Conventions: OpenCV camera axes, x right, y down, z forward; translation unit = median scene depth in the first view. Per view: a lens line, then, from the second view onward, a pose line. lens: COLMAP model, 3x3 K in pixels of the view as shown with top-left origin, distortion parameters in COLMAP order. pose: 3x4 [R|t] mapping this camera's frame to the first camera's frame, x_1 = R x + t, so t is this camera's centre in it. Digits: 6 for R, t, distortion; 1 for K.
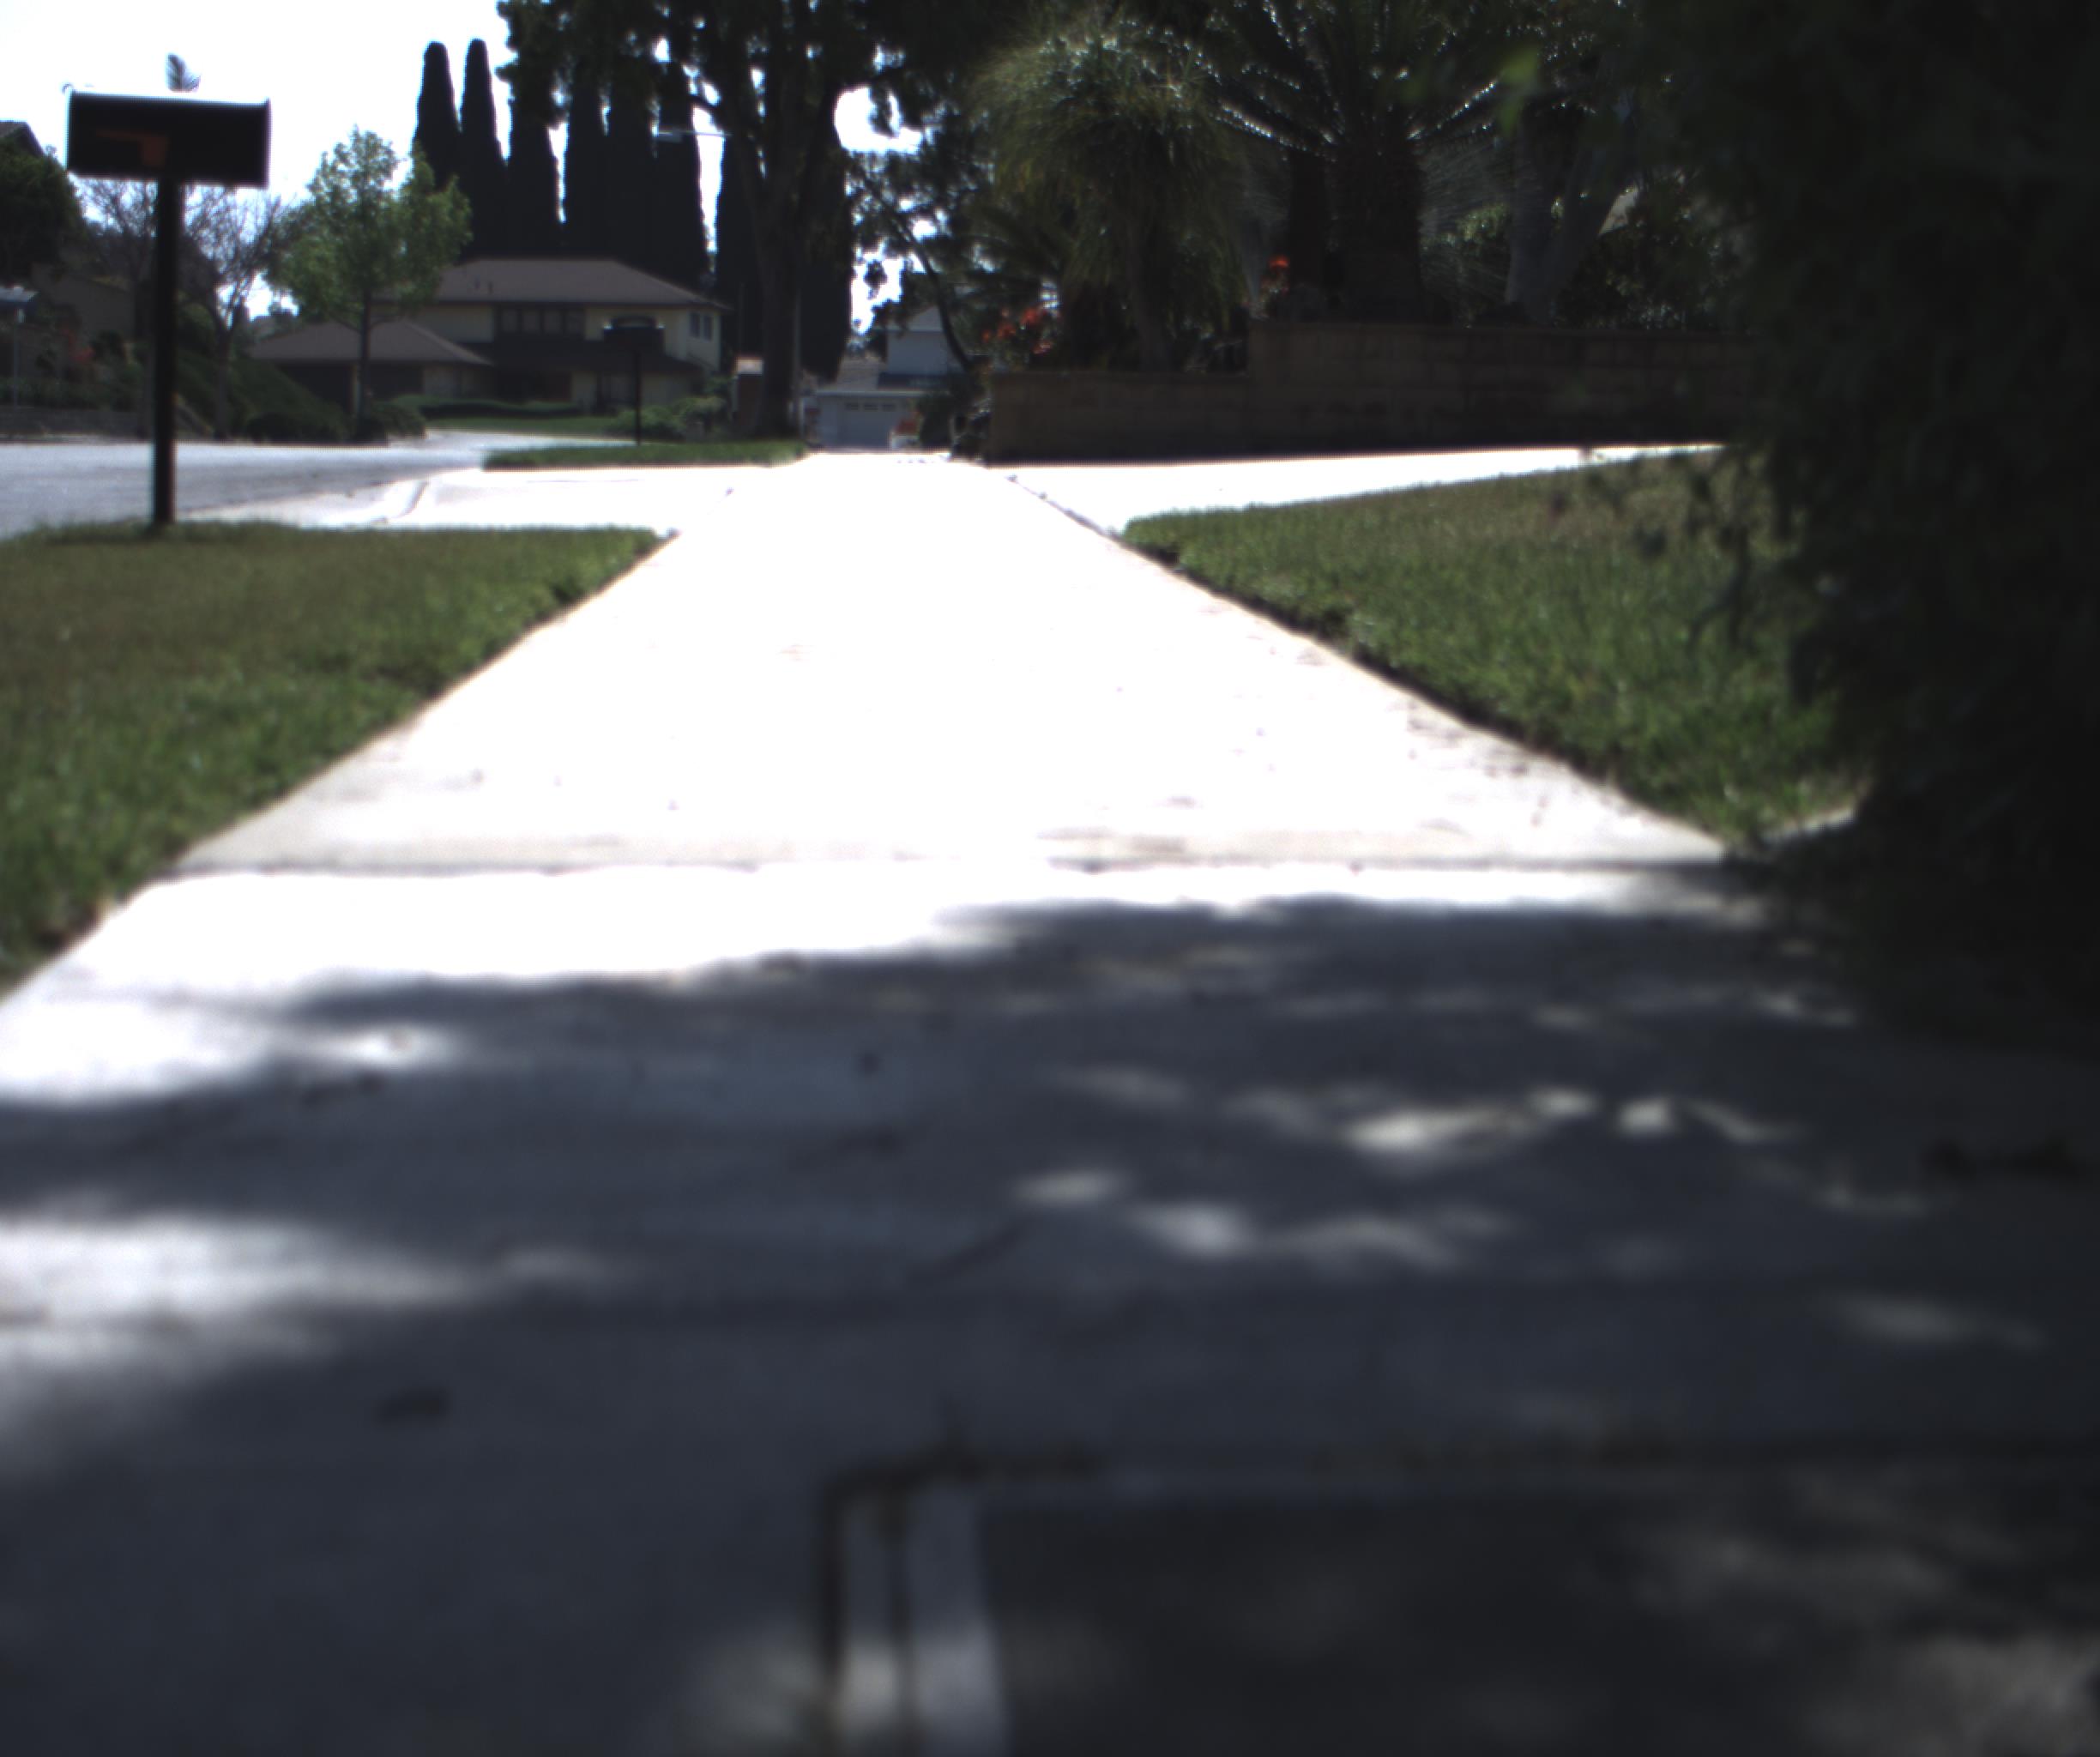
lens RADIAL K [[3930.3, 0, 1050.0], [0, 3930.3, 878.5], [0, 0, 1]] dist [-0.189653, 0.917615]
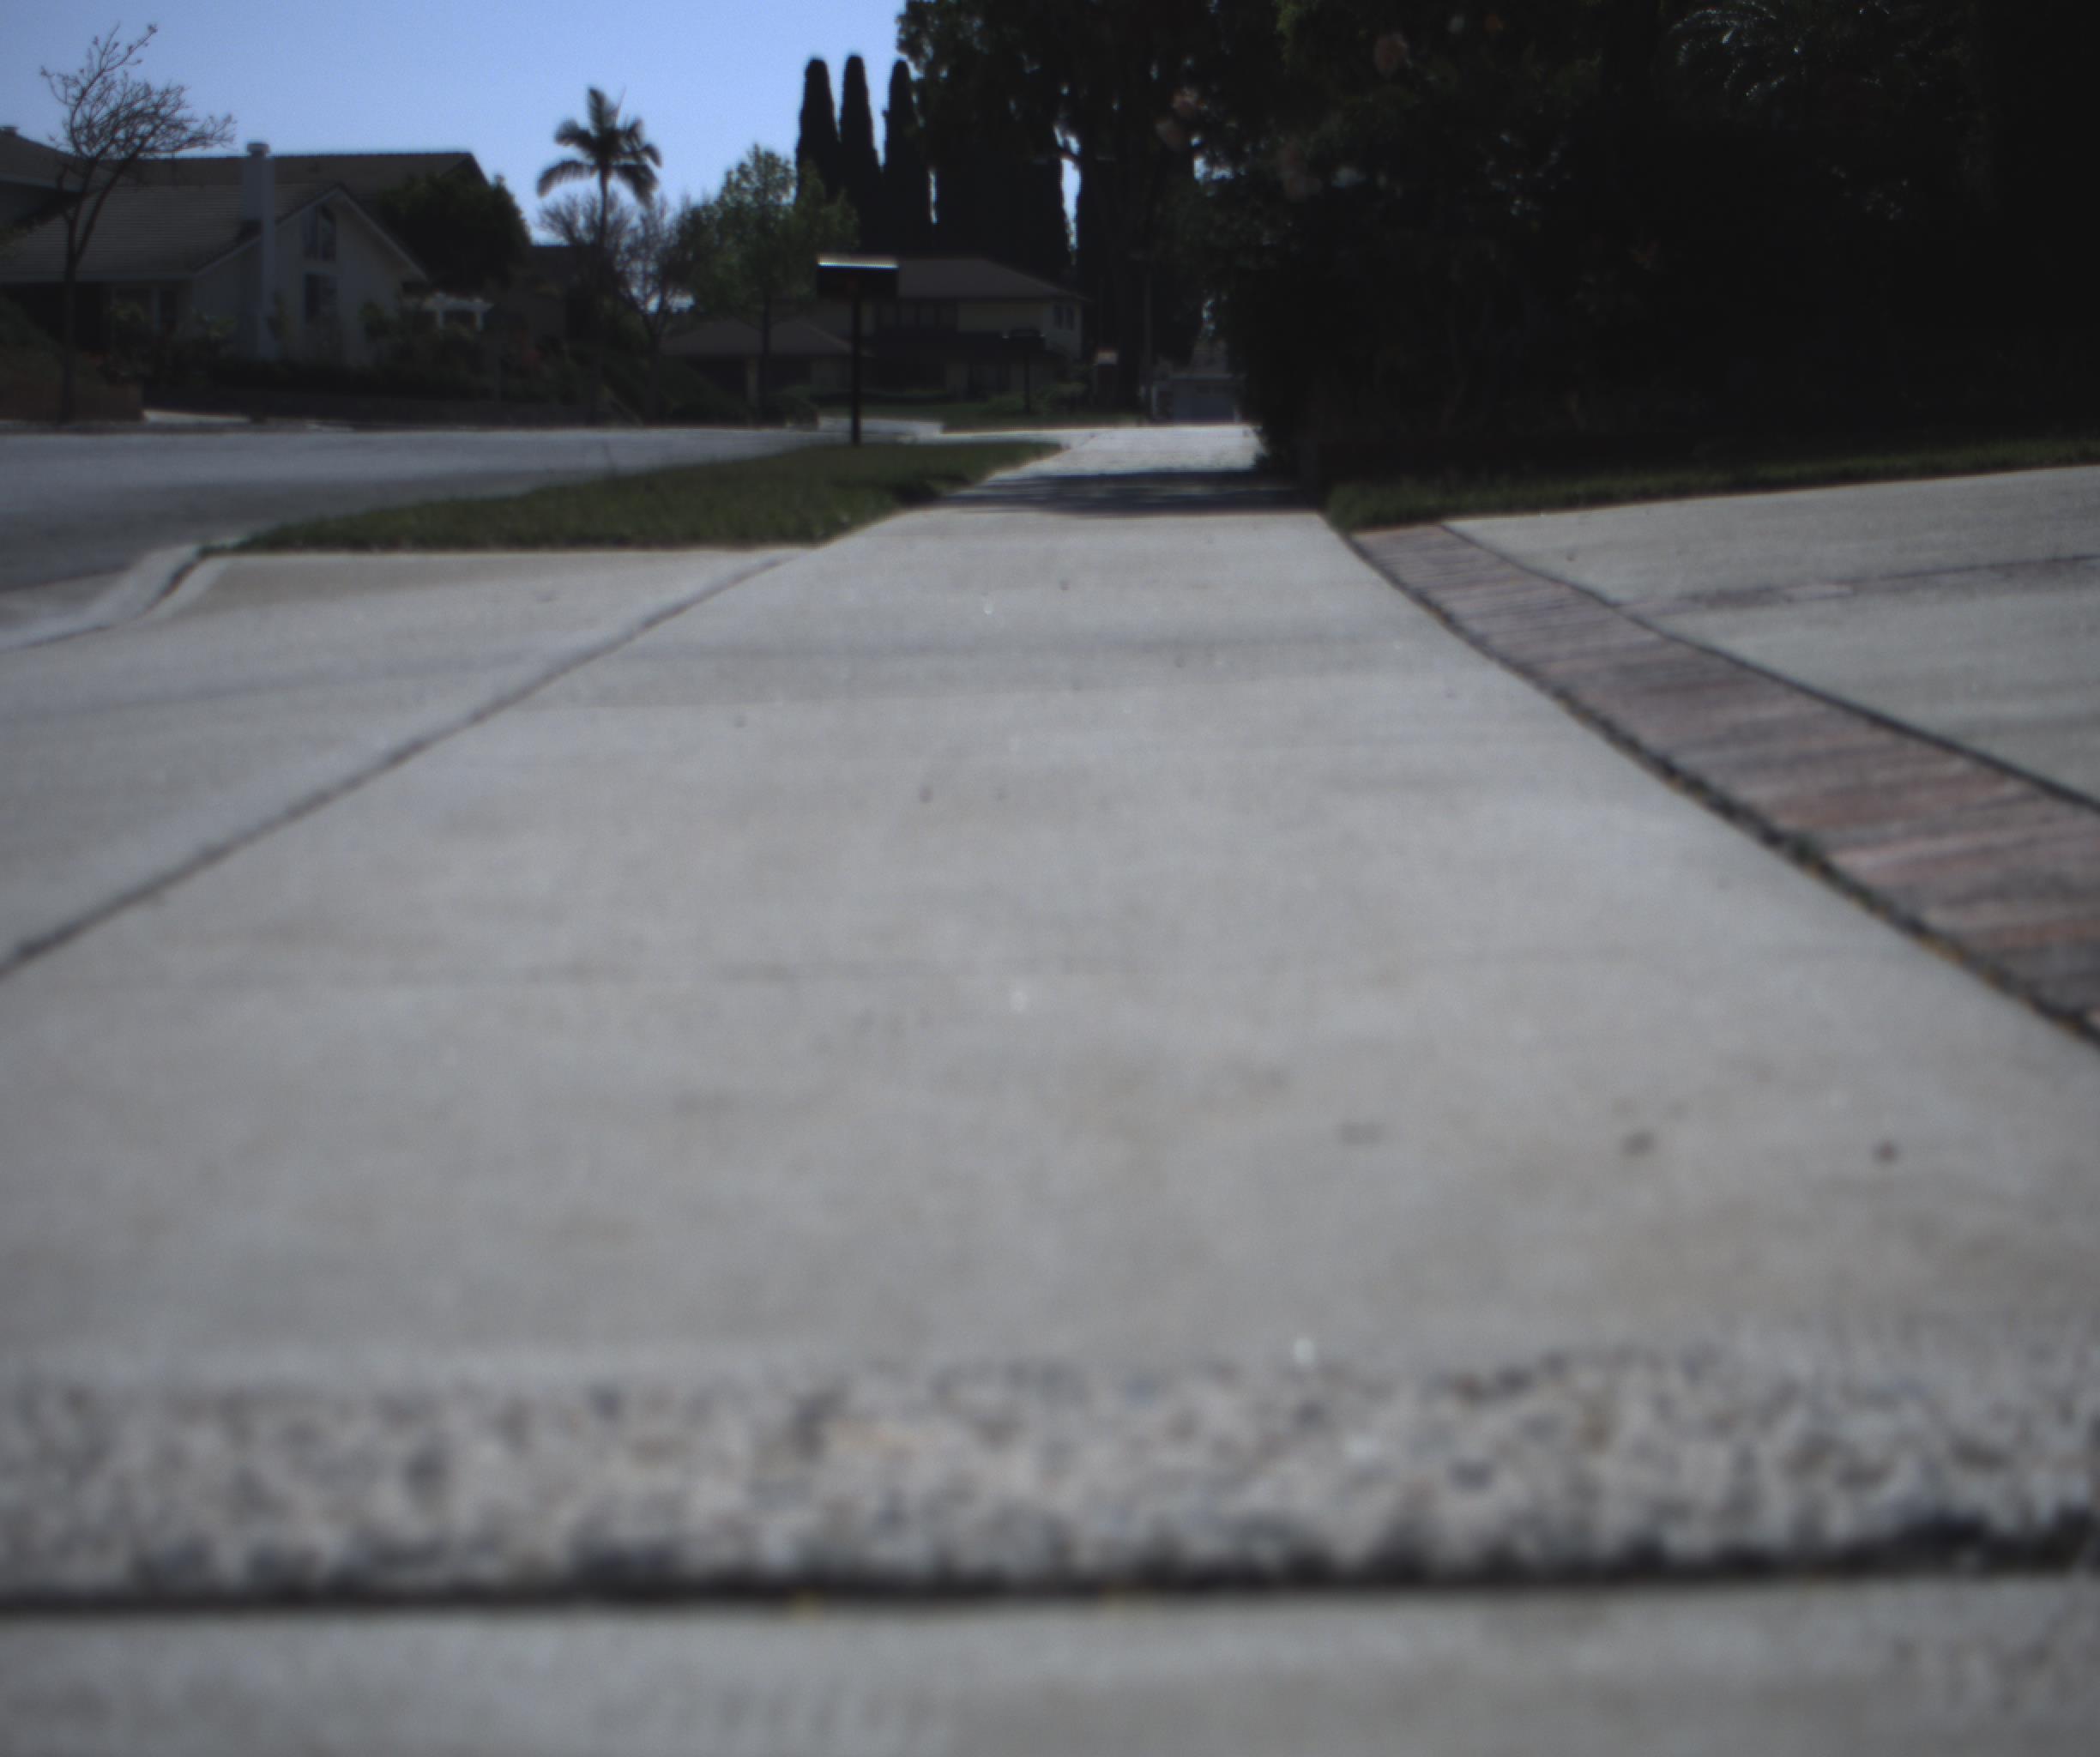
lens RADIAL K [[3930.3, 0, 1050.0], [0, 3930.3, 878.5], [0, 0, 1]] dist [-0.189653, 0.917615]
pose [[0.995649, -0.007086, -0.092910, 0.014511], [0.007491, 0.999964, 0.004004, 0.021631], [0.092878, -0.004683, 0.995666, -0.178565]]
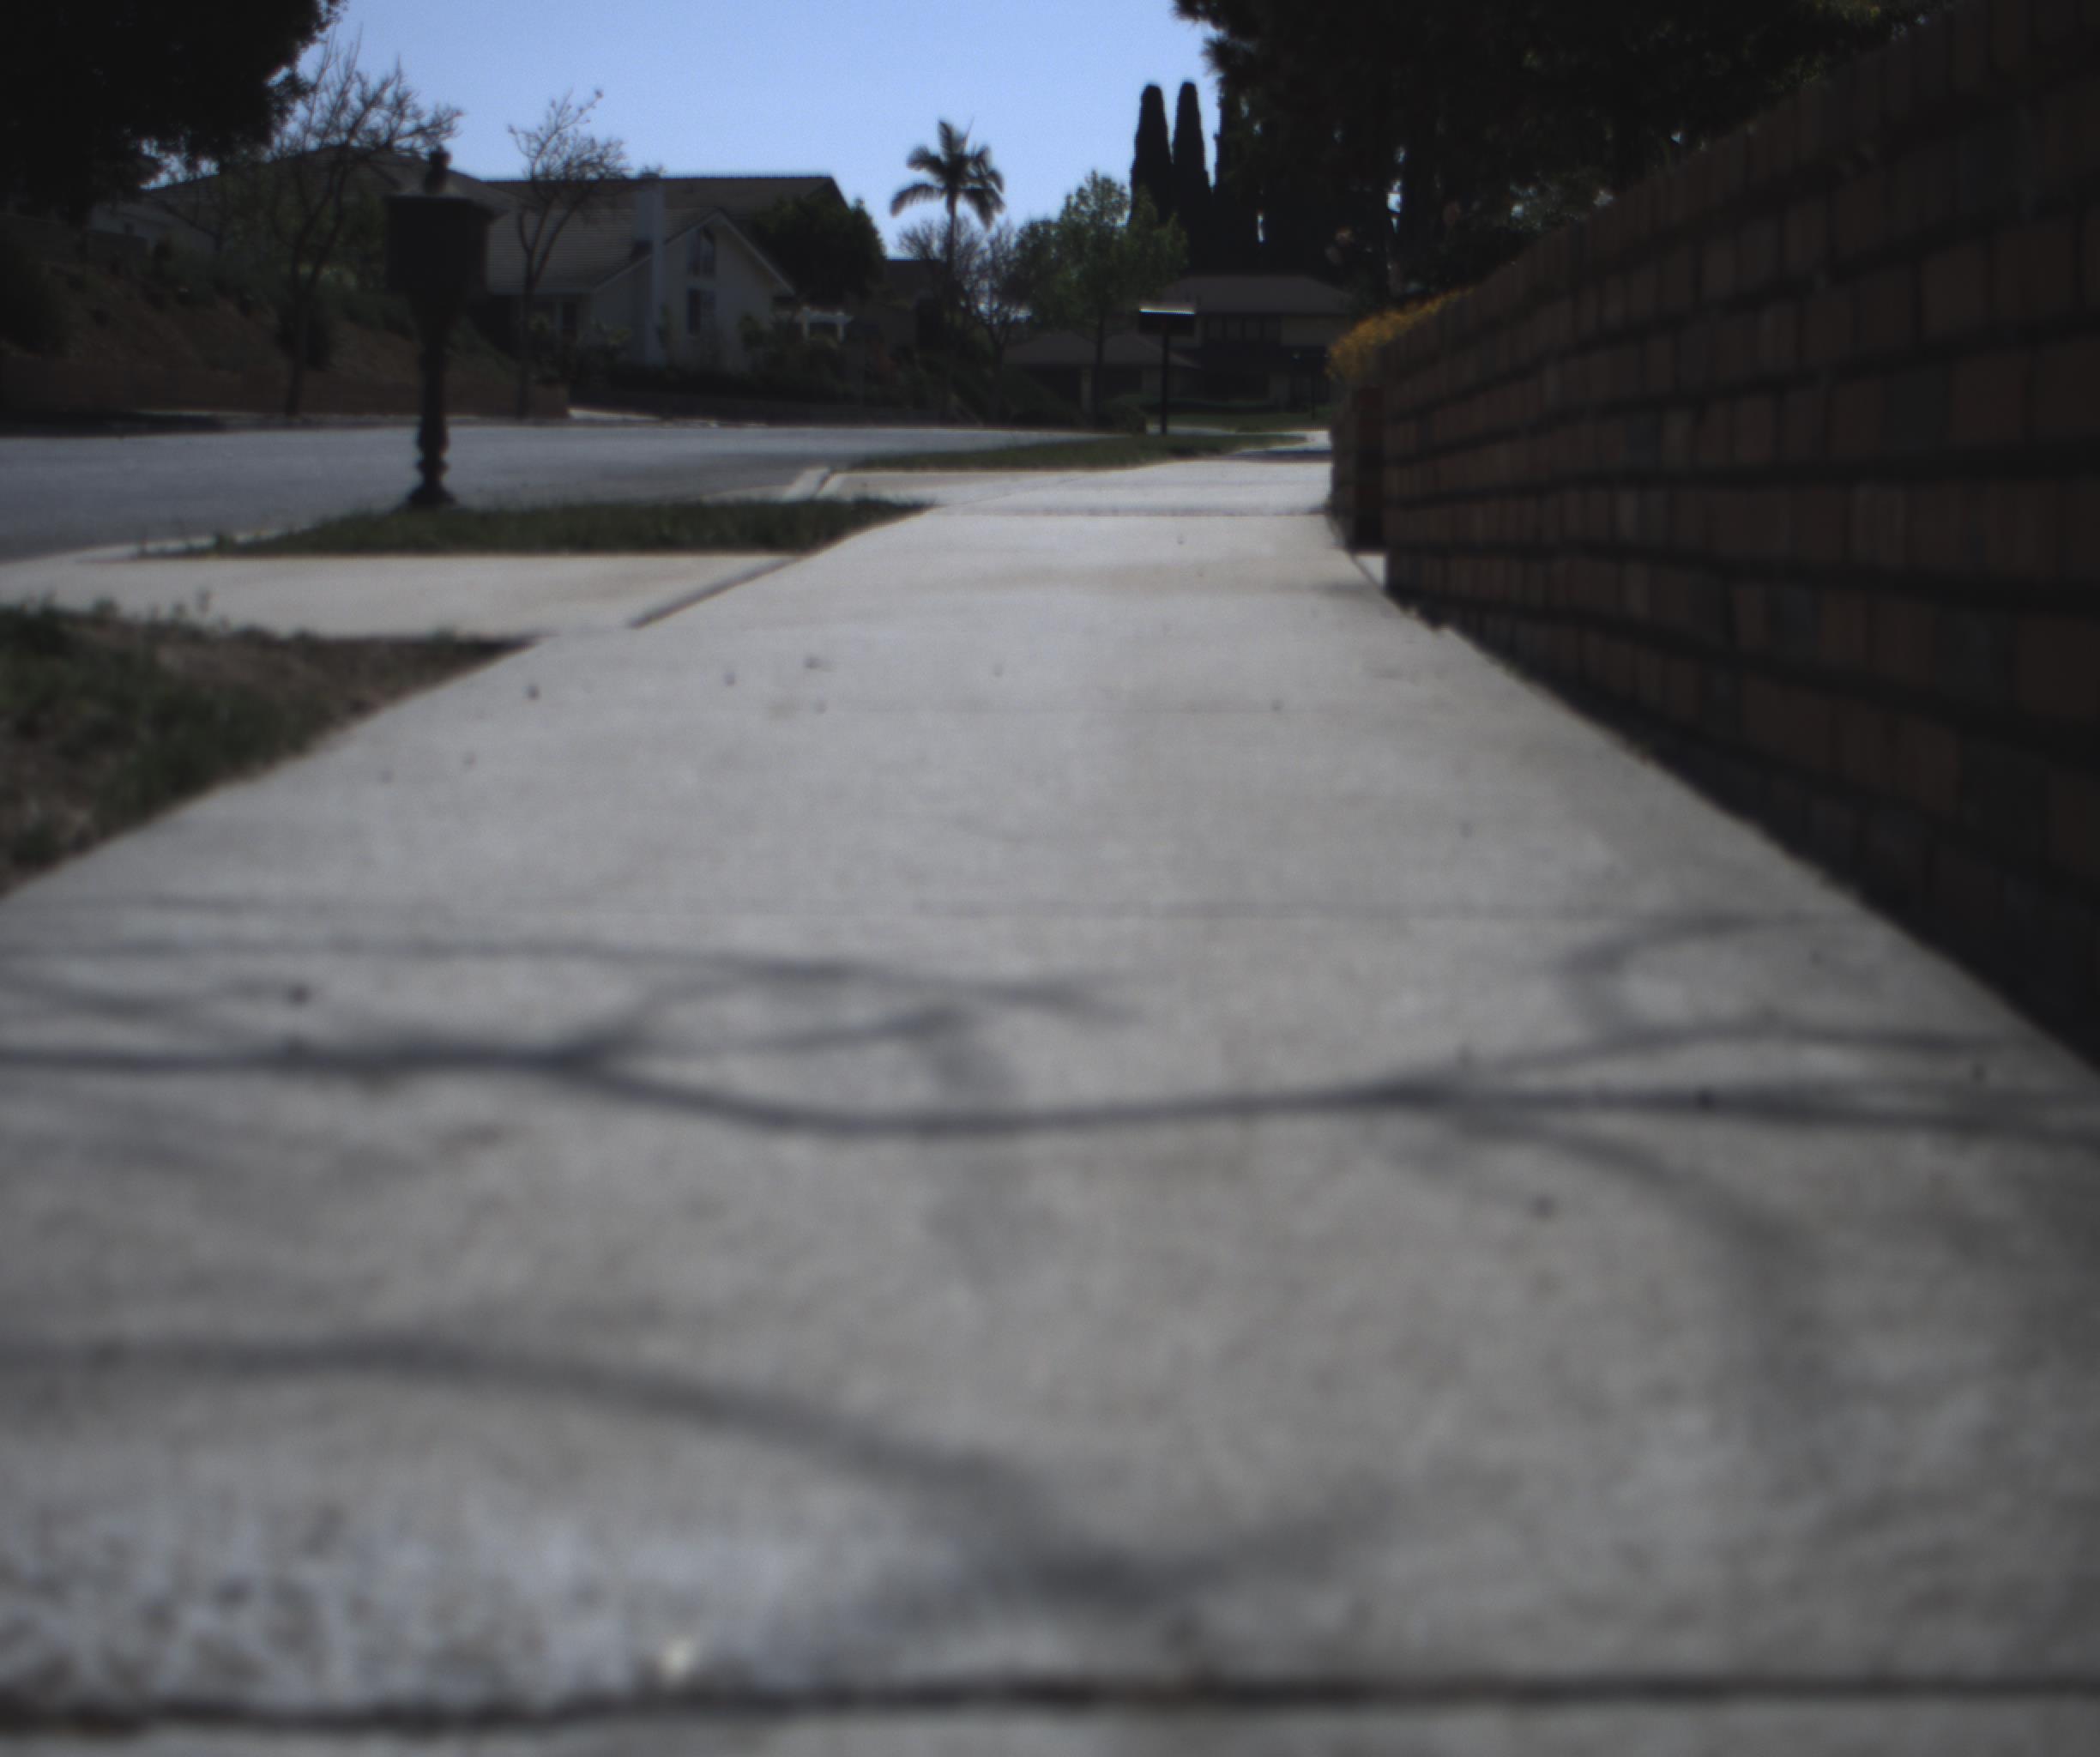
lens RADIAL K [[3930.3, 0, 1050.0], [0, 3930.3, 878.5], [0, 0, 1]] dist [-0.189653, 0.917615]
pose [[0.984611, 0.013194, -0.174263, 0.036721], [-0.013093, 0.999913, 0.001728, 0.038577], [0.174271, 0.000580, 0.984698, -0.315552]]
